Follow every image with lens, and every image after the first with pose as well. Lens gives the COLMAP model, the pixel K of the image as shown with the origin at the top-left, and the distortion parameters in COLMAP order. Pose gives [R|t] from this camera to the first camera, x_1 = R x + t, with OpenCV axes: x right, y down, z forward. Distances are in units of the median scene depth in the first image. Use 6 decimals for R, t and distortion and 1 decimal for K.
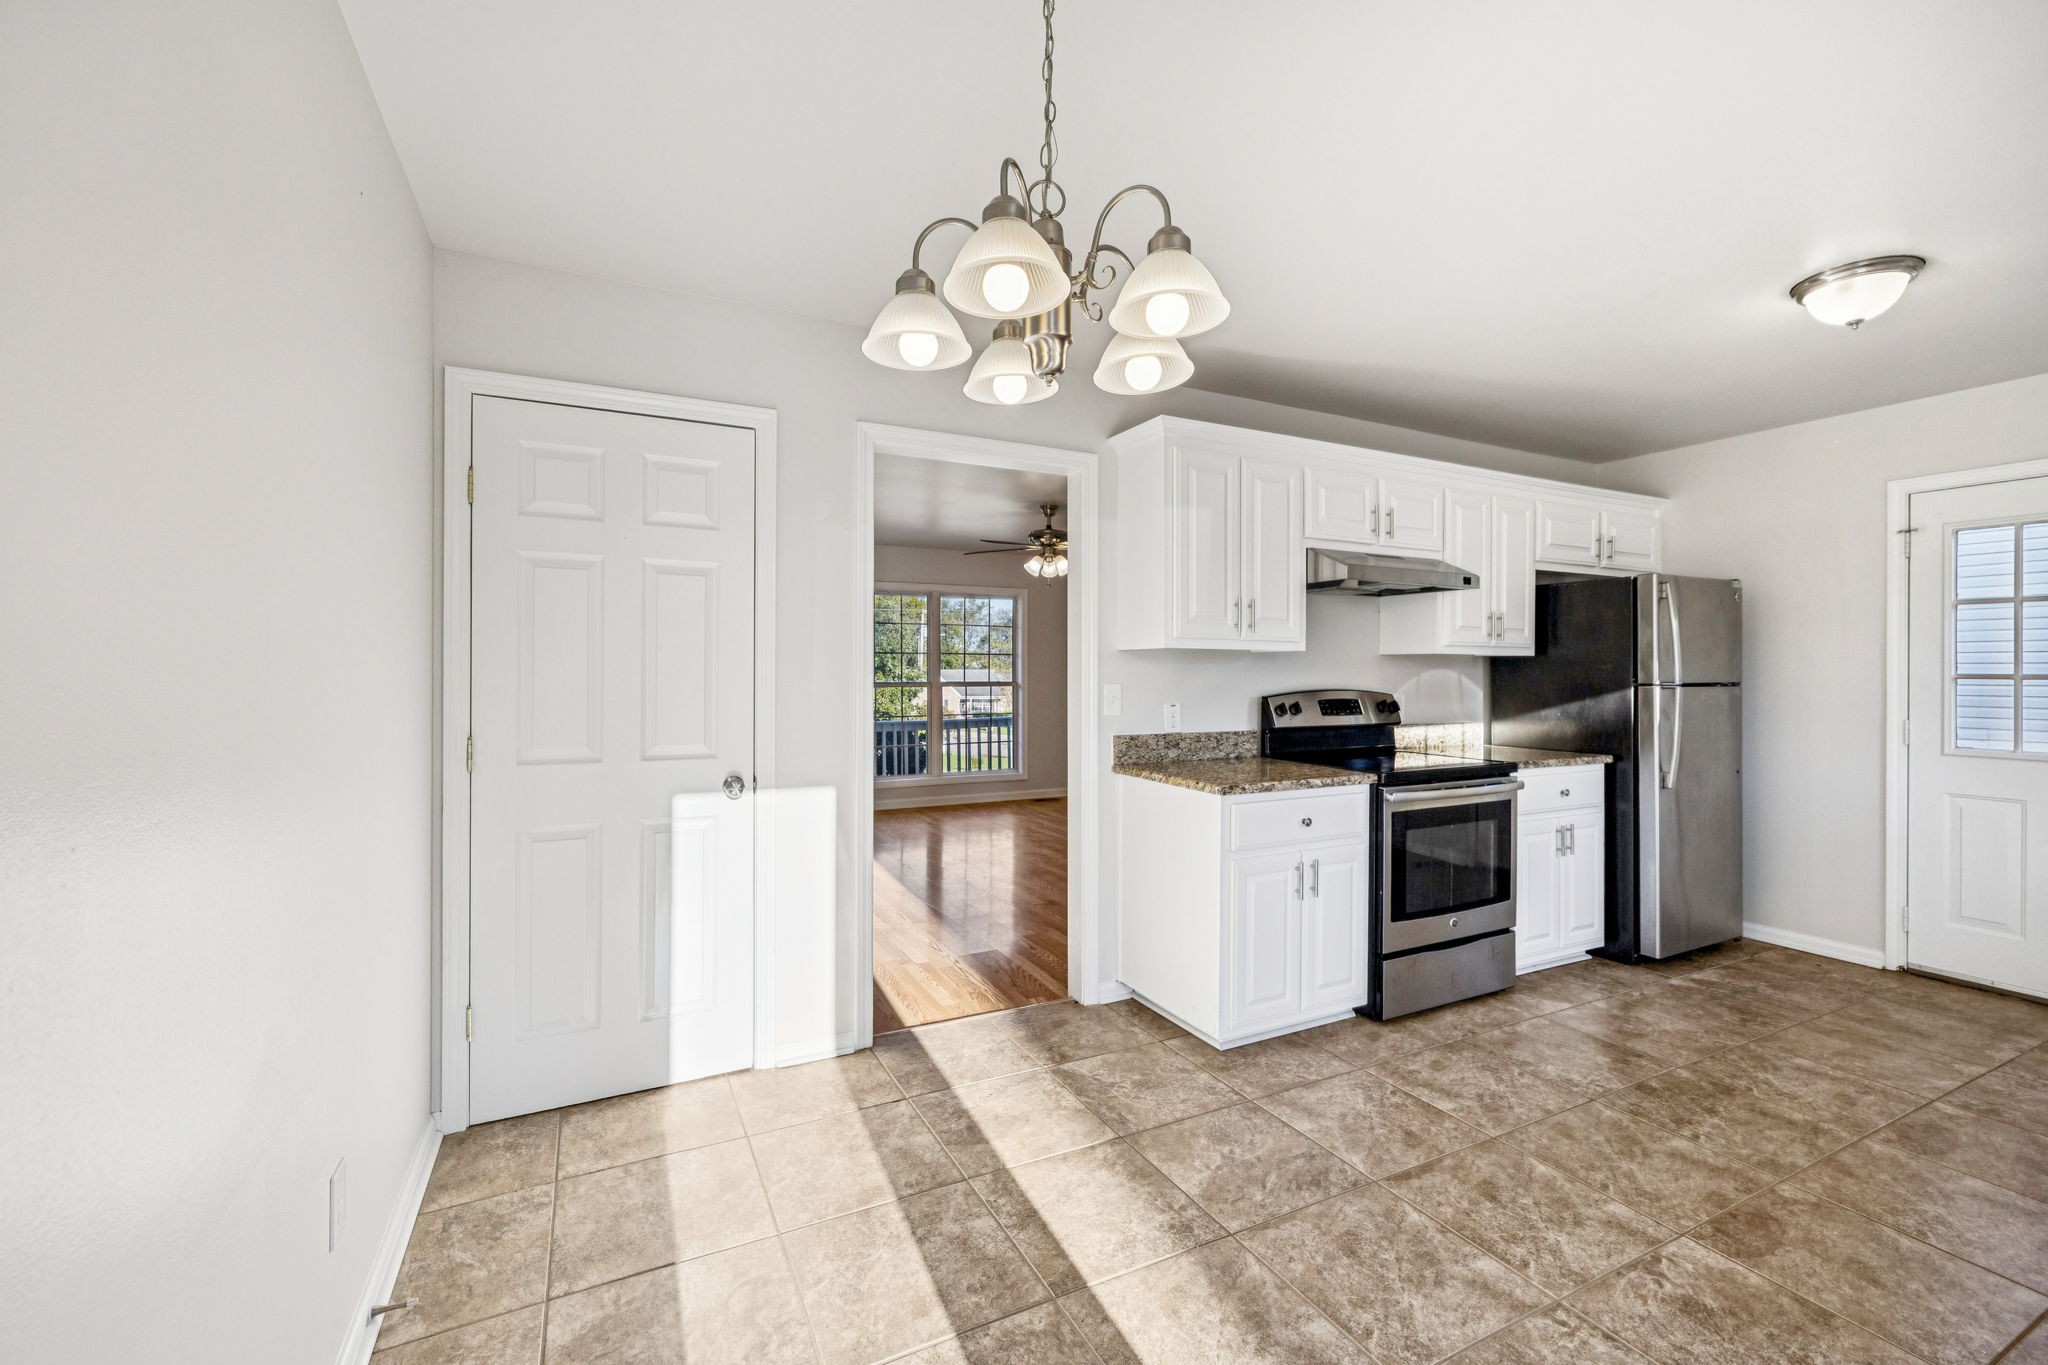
lens RADIAL K [[855.6, 0, 1033.8], [0, 855.6, 669.1], [0, 0, 1]] dist [0.000929, -0.000086]
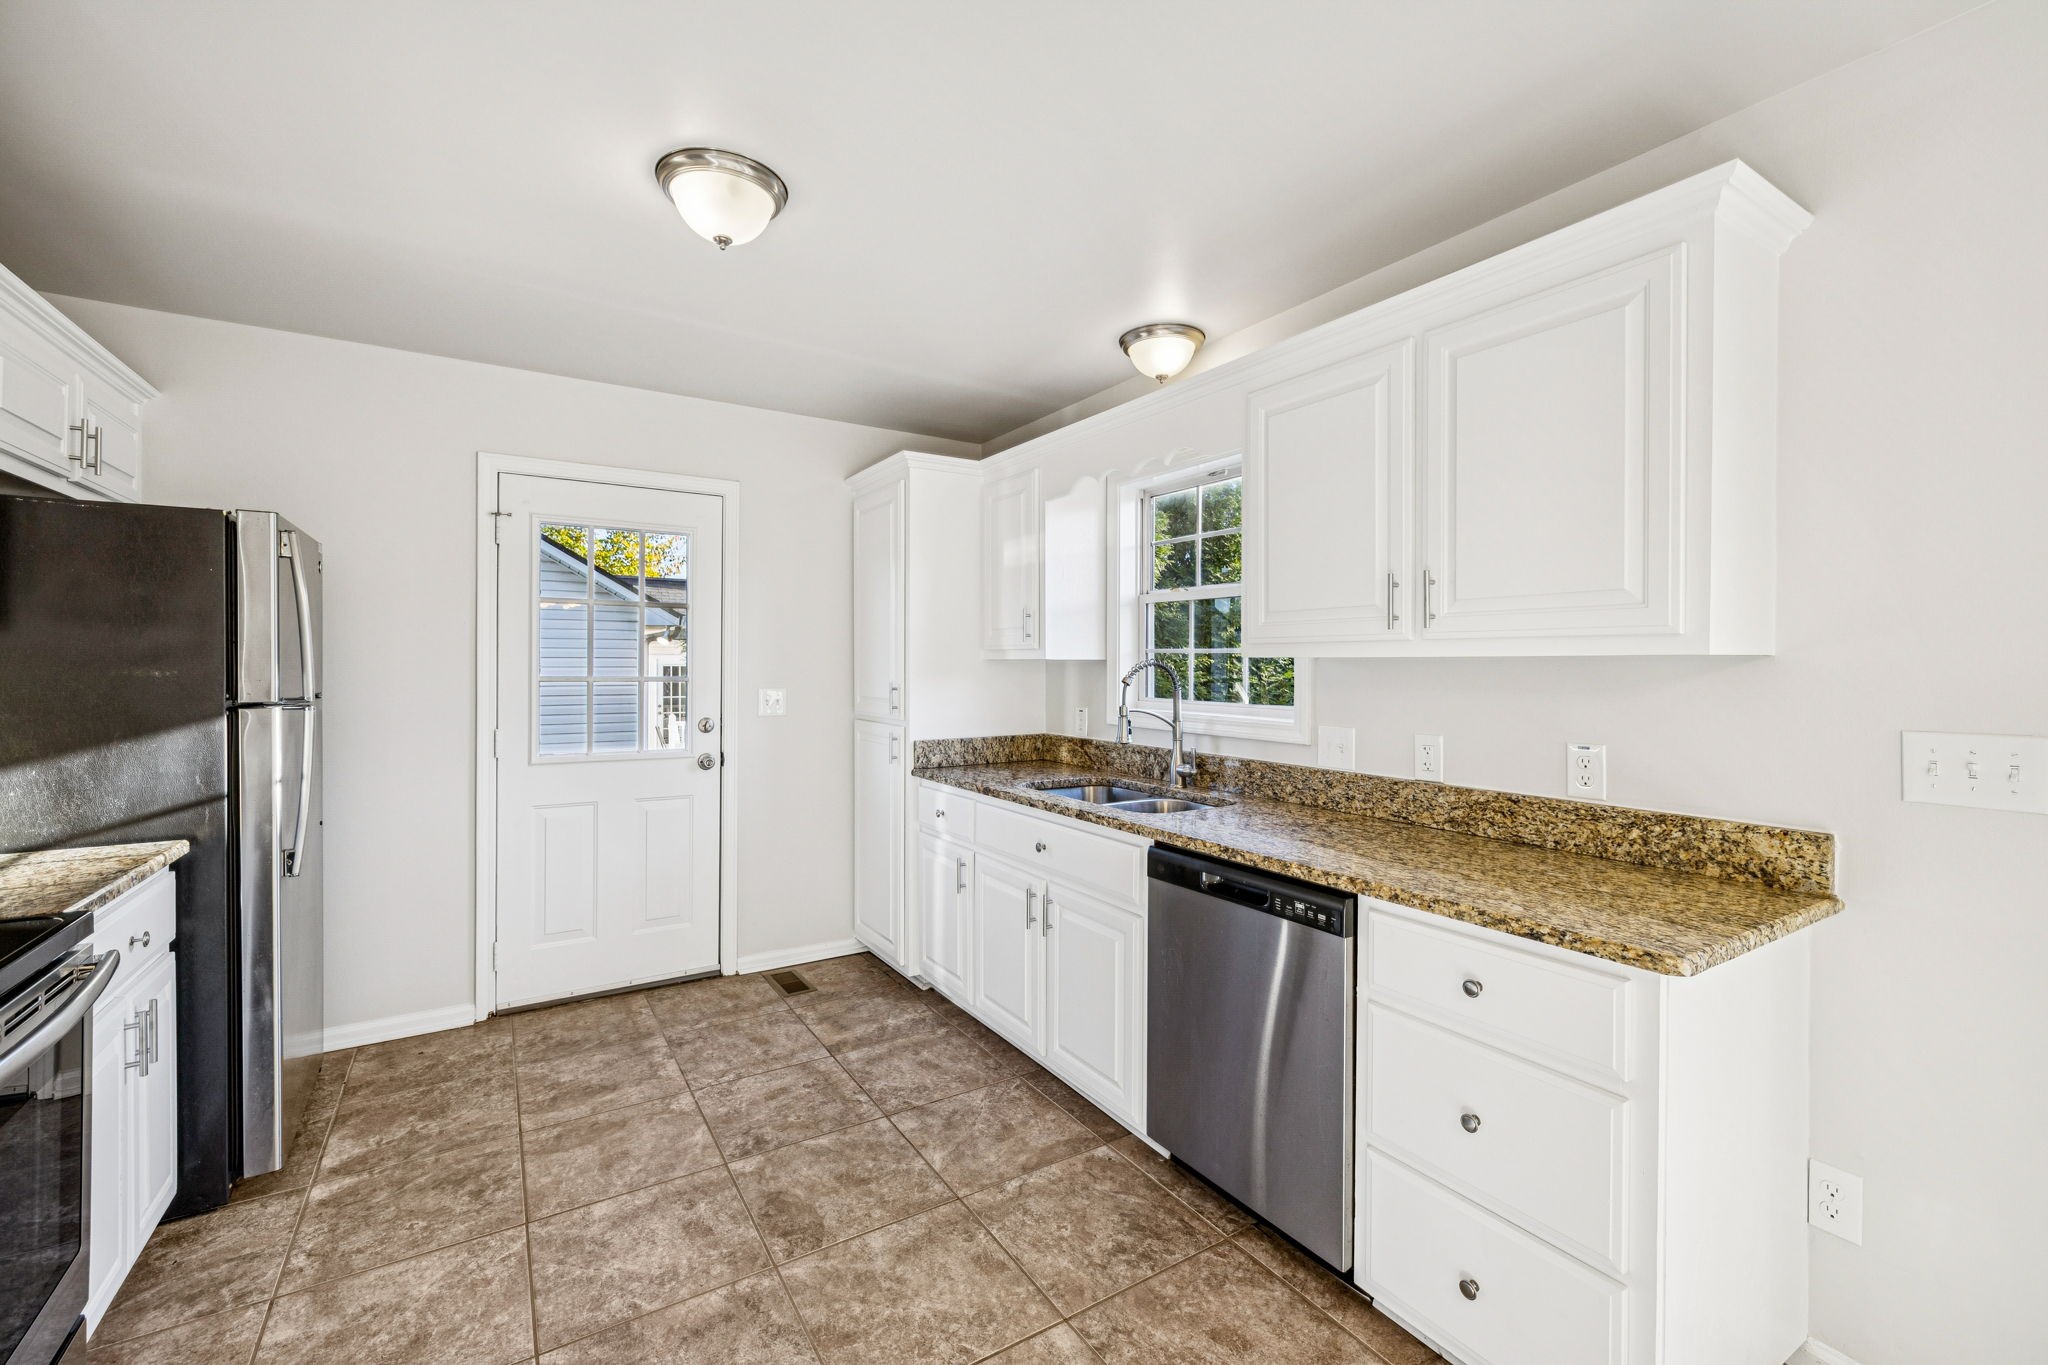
lens RADIAL K [[853.0, 0, 1016.8], [0, 853.0, 670.7], [0, 0, 1]] dist [-0.000215, 0.000569]
pose [[-0.086570, -0.011439, 0.996180, 0.113626], [-0.006583, 0.999919, 0.010910, -0.015279], [-0.996224, -0.005614, -0.086638, 0.592514]]
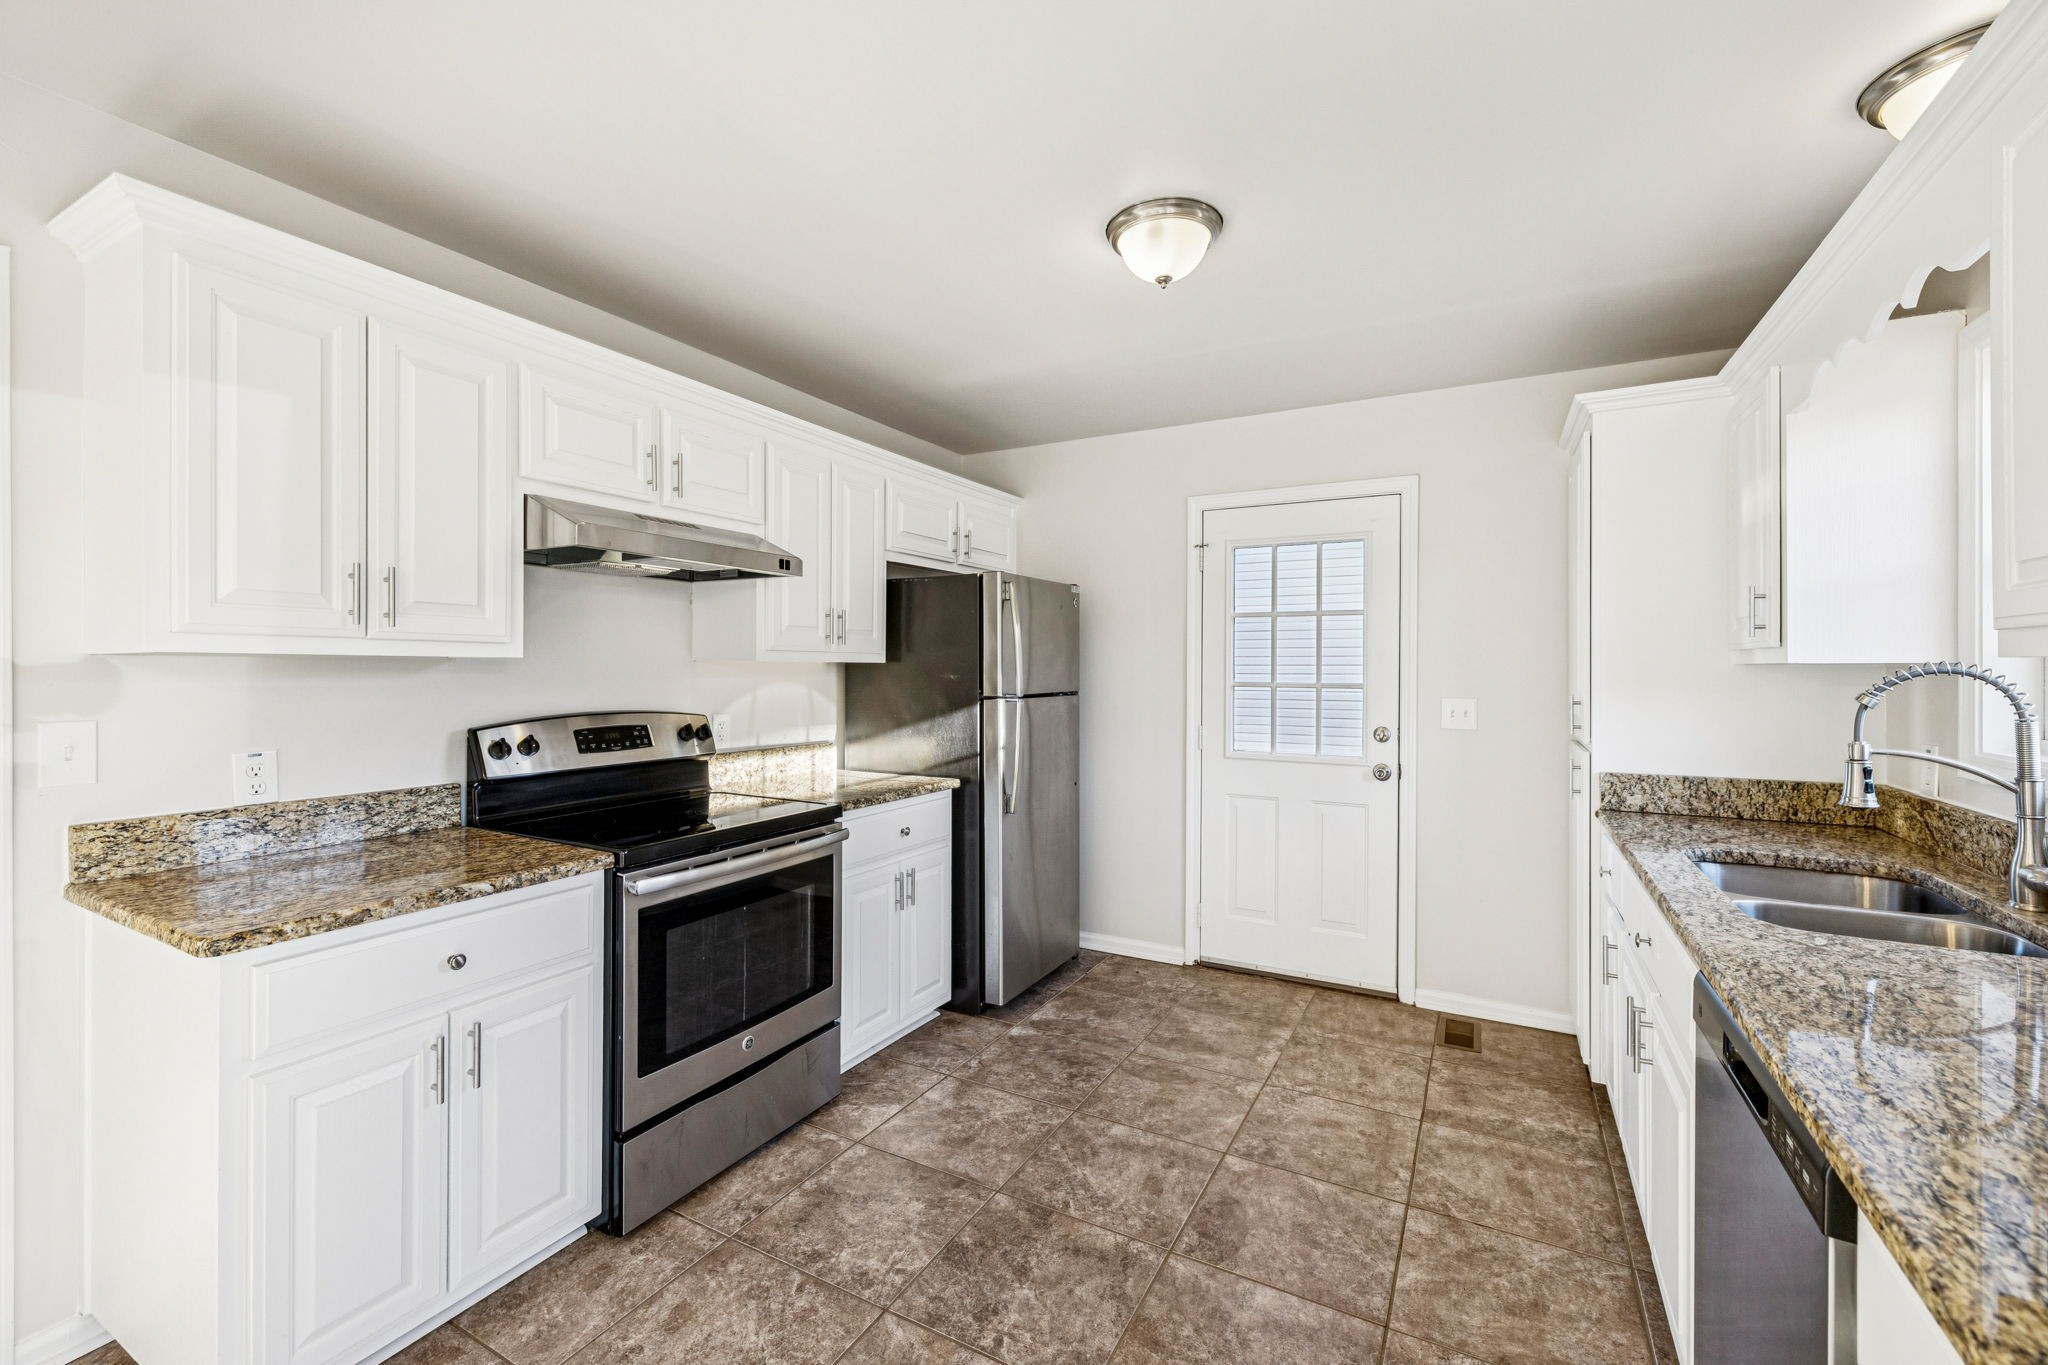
lens RADIAL K [[853.0, 0, 1016.8], [0, 853.0, 670.7], [0, 0, 1]] dist [-0.000215, 0.000569]
pose [[0.830627, -0.002724, 0.556823, 0.271220], [-0.000873, 0.999980, 0.006193, -0.015720], [-0.556829, -0.005630, 0.830608, 0.278827]]
